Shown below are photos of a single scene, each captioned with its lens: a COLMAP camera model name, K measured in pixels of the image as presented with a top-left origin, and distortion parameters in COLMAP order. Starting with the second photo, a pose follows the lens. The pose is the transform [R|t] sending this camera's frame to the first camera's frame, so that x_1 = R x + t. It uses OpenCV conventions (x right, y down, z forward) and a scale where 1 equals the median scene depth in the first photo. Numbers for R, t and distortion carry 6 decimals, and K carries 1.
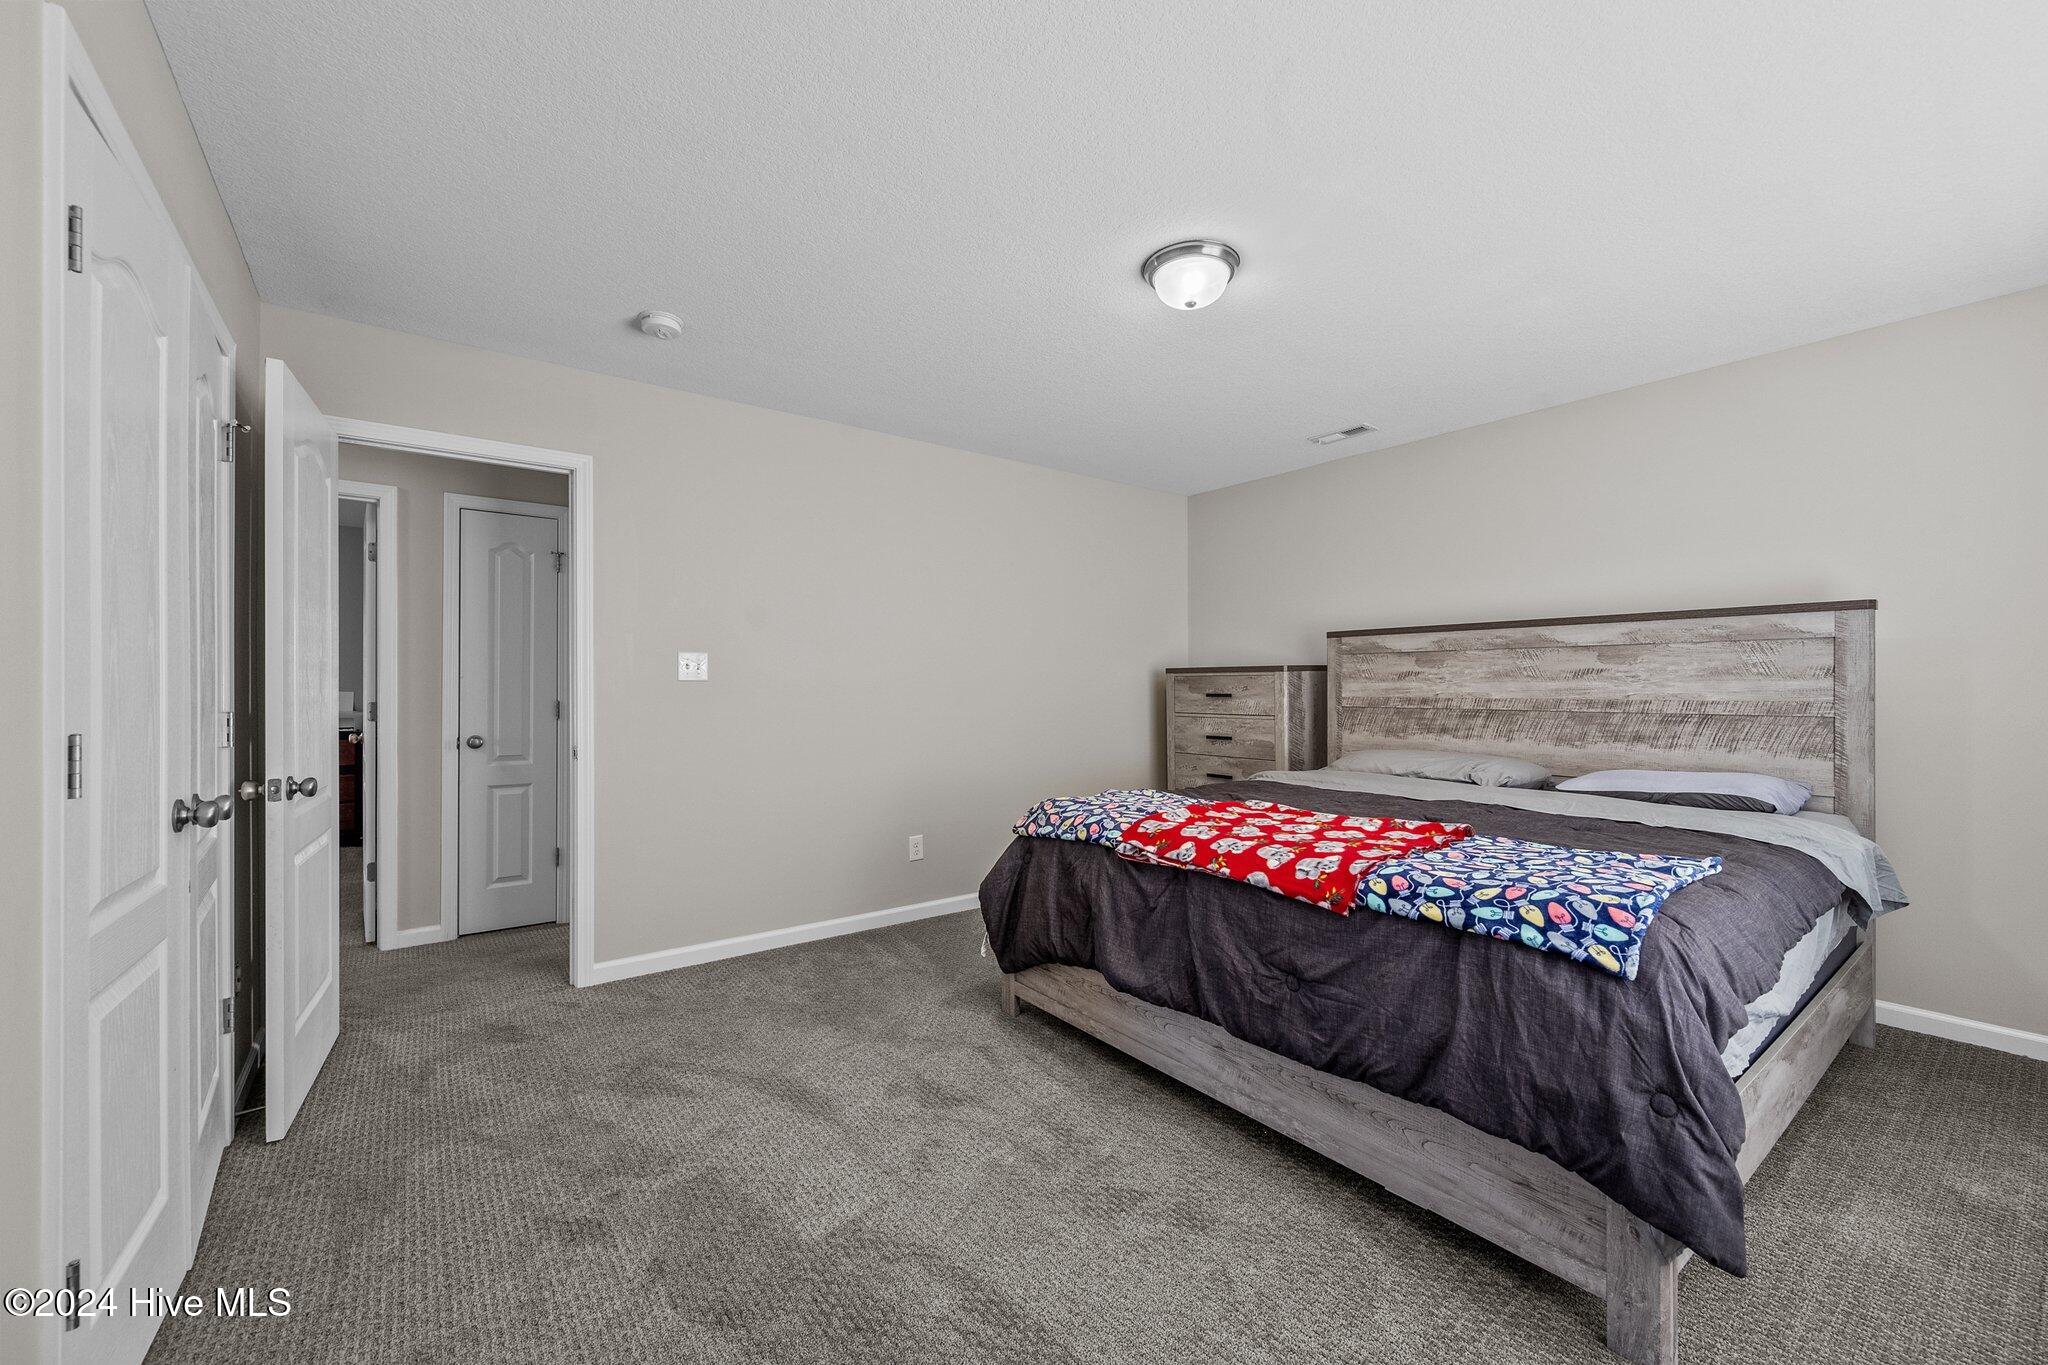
lens RADIAL K [[814.3, 0, 1019.2], [0, 814.3, 674.8], [0, 0, 1]] dist [-0.000744, 0.000047]
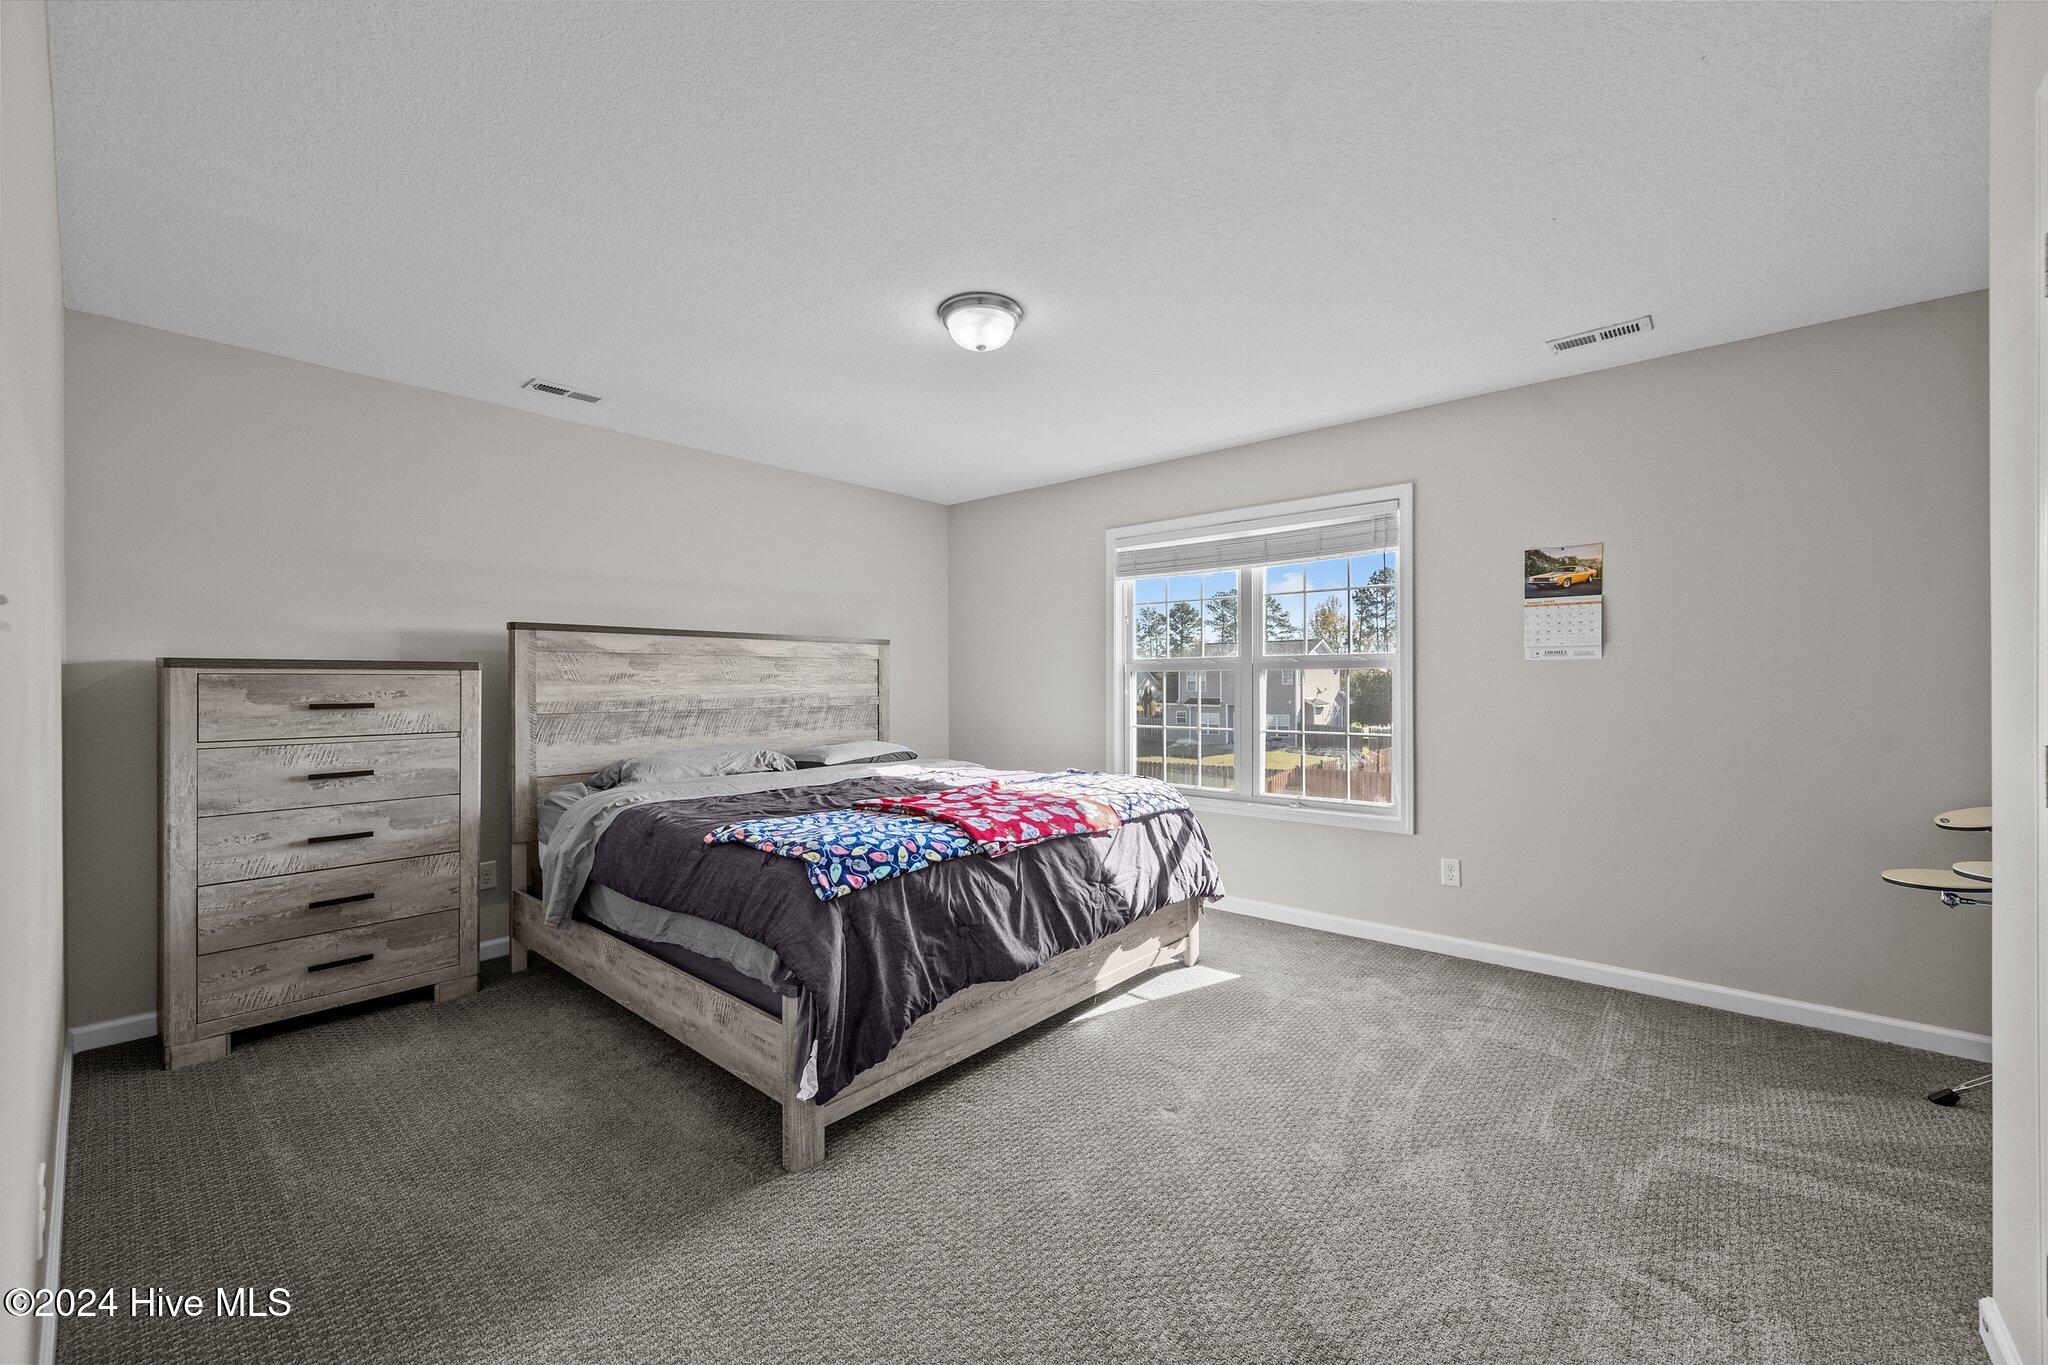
lens RADIAL K [[814.3, 0, 1019.2], [0, 814.3, 674.8], [0, 0, 1]] dist [-0.000744, 0.000047]
pose [[-0.208741, 0.015304, 0.977851, -0.536419], [-0.005184, 0.999846, -0.016755, 0.010695], [-0.977957, -0.008567, -0.208630, 0.722635]]
